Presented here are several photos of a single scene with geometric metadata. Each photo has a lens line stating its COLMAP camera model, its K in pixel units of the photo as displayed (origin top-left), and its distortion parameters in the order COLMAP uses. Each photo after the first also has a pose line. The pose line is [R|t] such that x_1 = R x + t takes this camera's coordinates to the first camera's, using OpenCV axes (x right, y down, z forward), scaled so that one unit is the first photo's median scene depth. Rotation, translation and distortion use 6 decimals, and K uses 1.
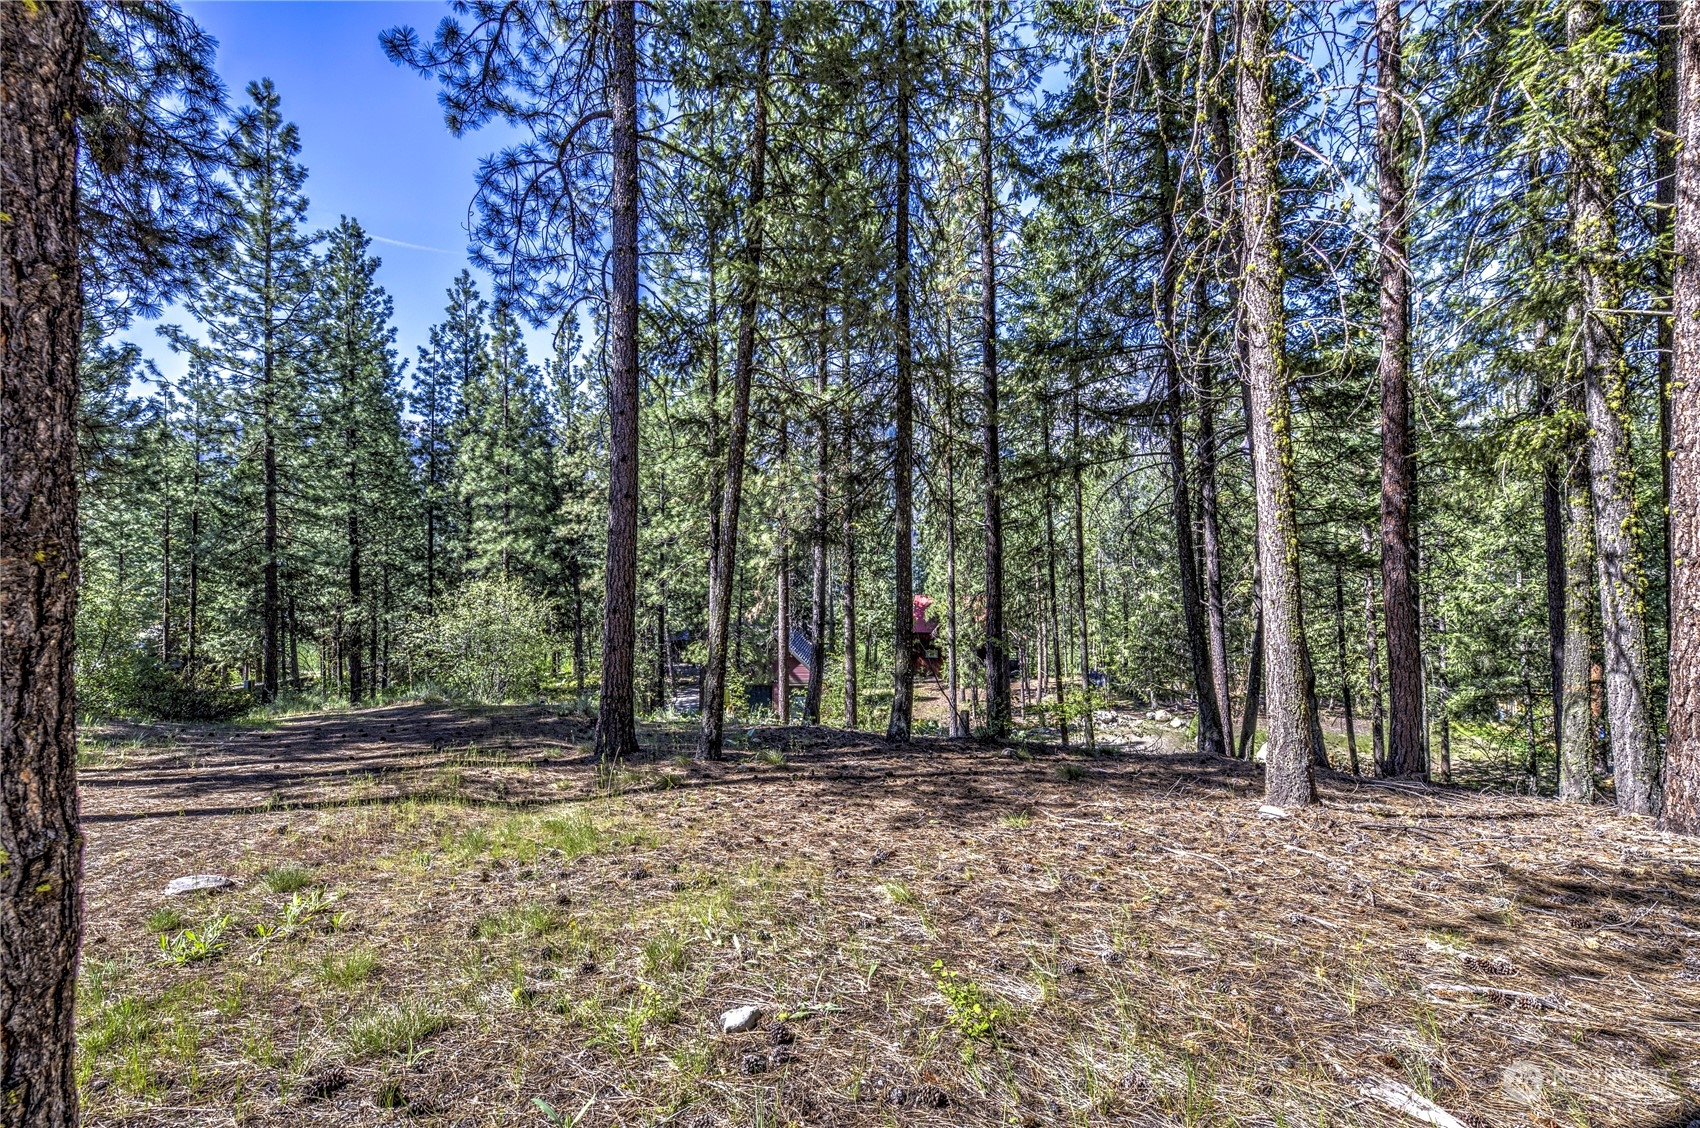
lens RADIAL K [[758.5, 0, 851.5], [0, 758.5, 570.6], [0, 0, 1]] dist [0.003378, -0.001764]
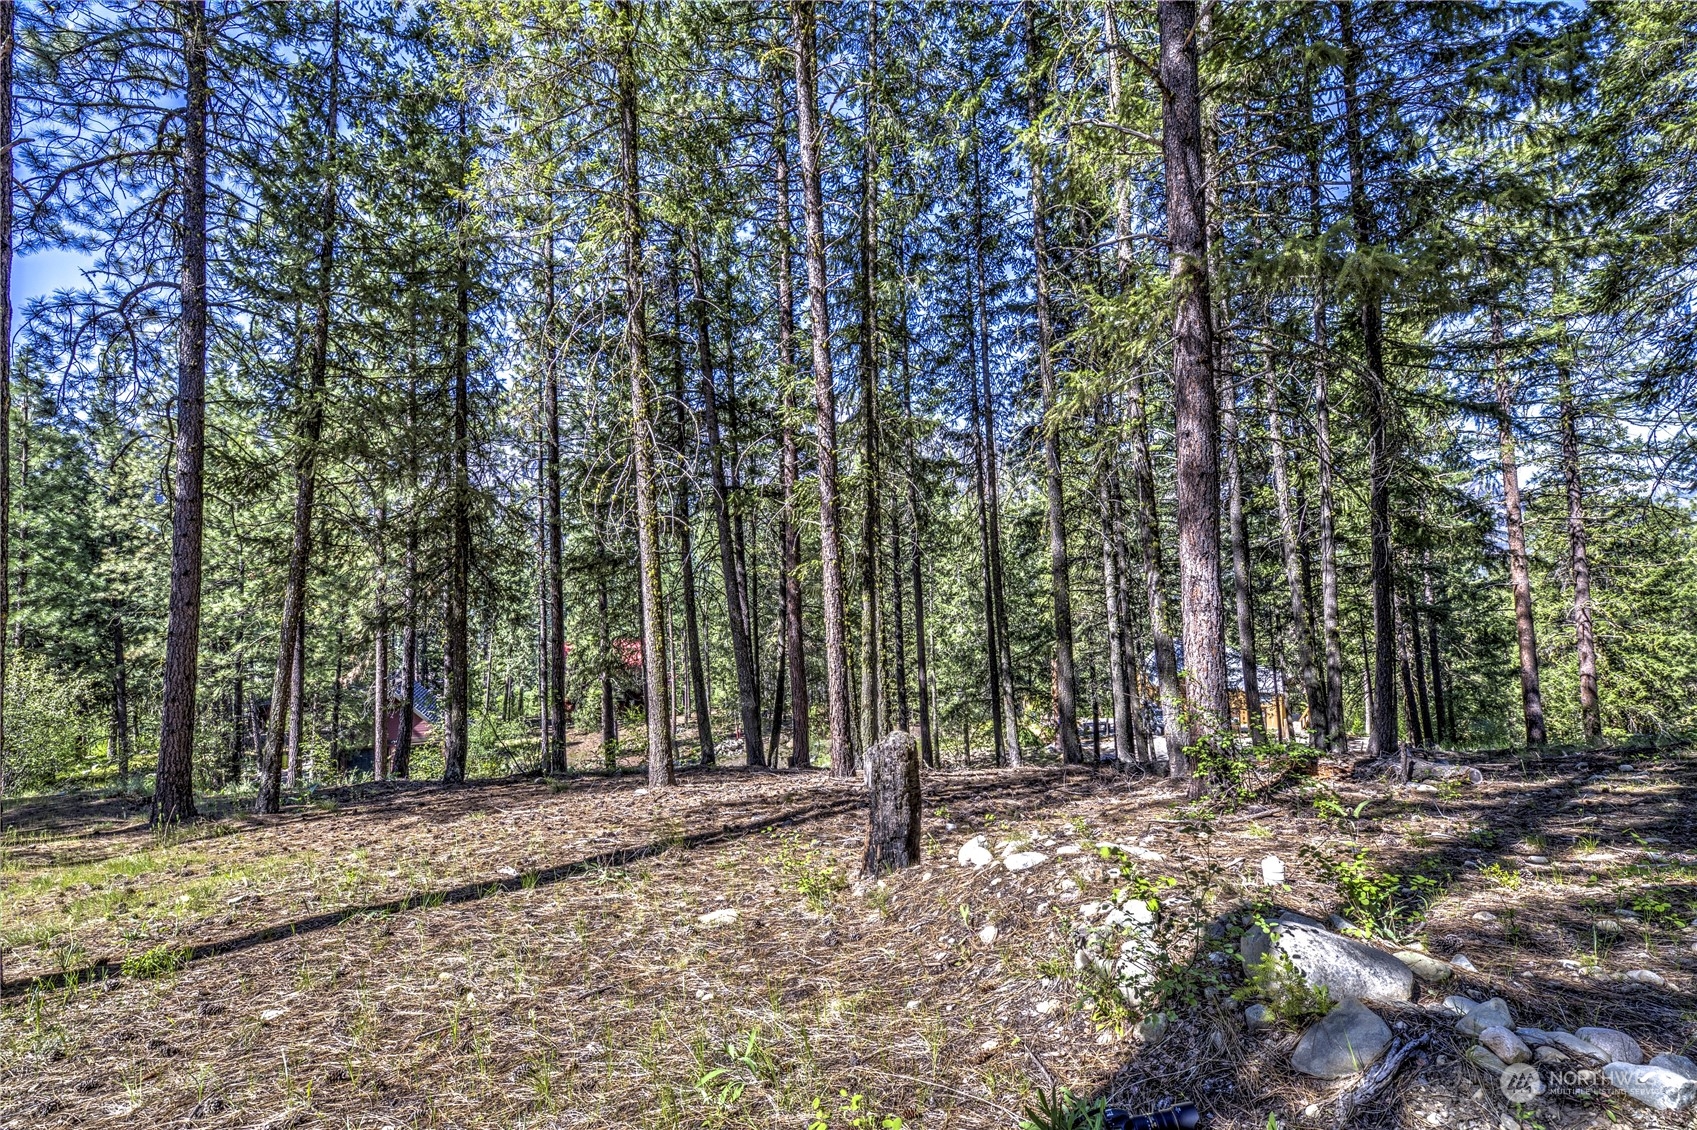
lens RADIAL K [[751.2, 0, 848.5], [0, 751.2, 565.0], [0, 0, 1]] dist [-0.001320, -0.000602]
pose [[0.910355, -0.000923, 0.413827, 0.150387], [0.024036, 0.998427, -0.050647, -0.065976], [-0.413129, 0.056053, 0.908946, -0.473795]]
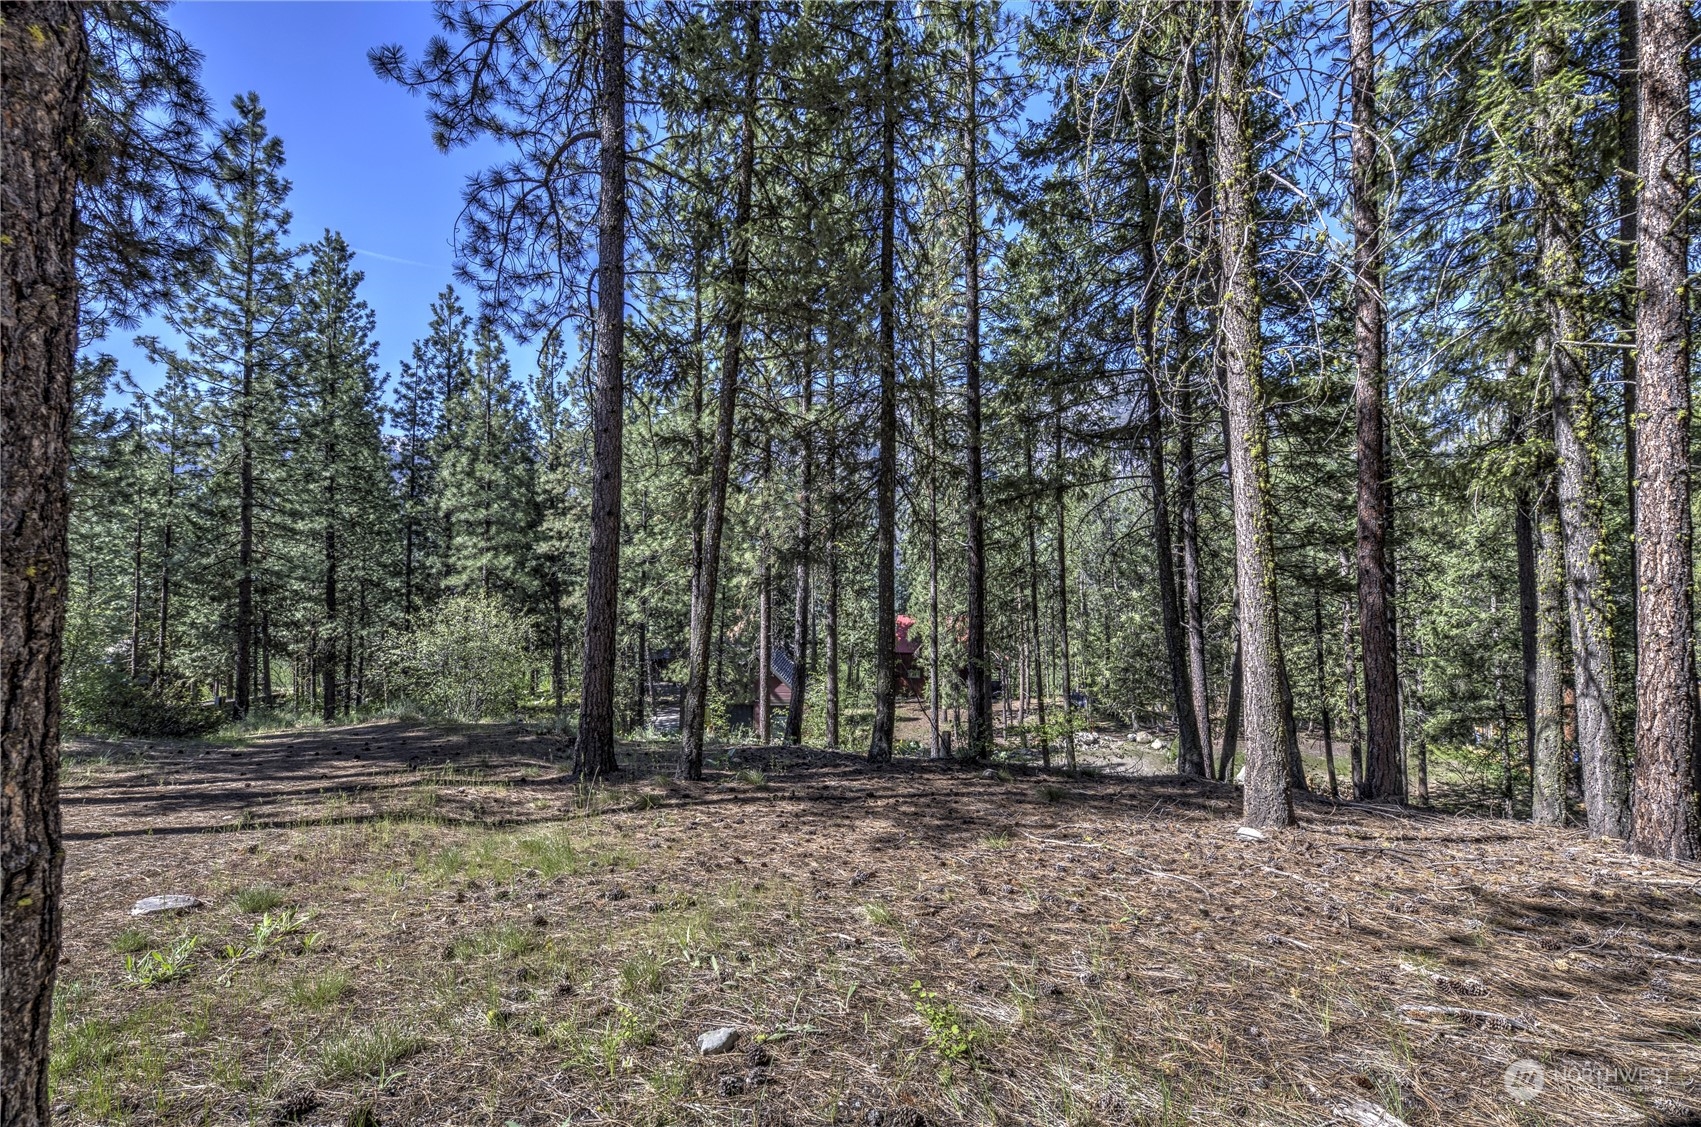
lens RADIAL K [[760.8, 0, 846.9], [0, 760.8, 574.8], [0, 0, 1]] dist [0.001983, -0.000484]
pose [[0.999829, 0.008576, 0.016386, 0.000253], [-0.008249, 0.999768, -0.019907, -0.000274], [-0.016553, 0.019769, 0.999668, -0.002650]]
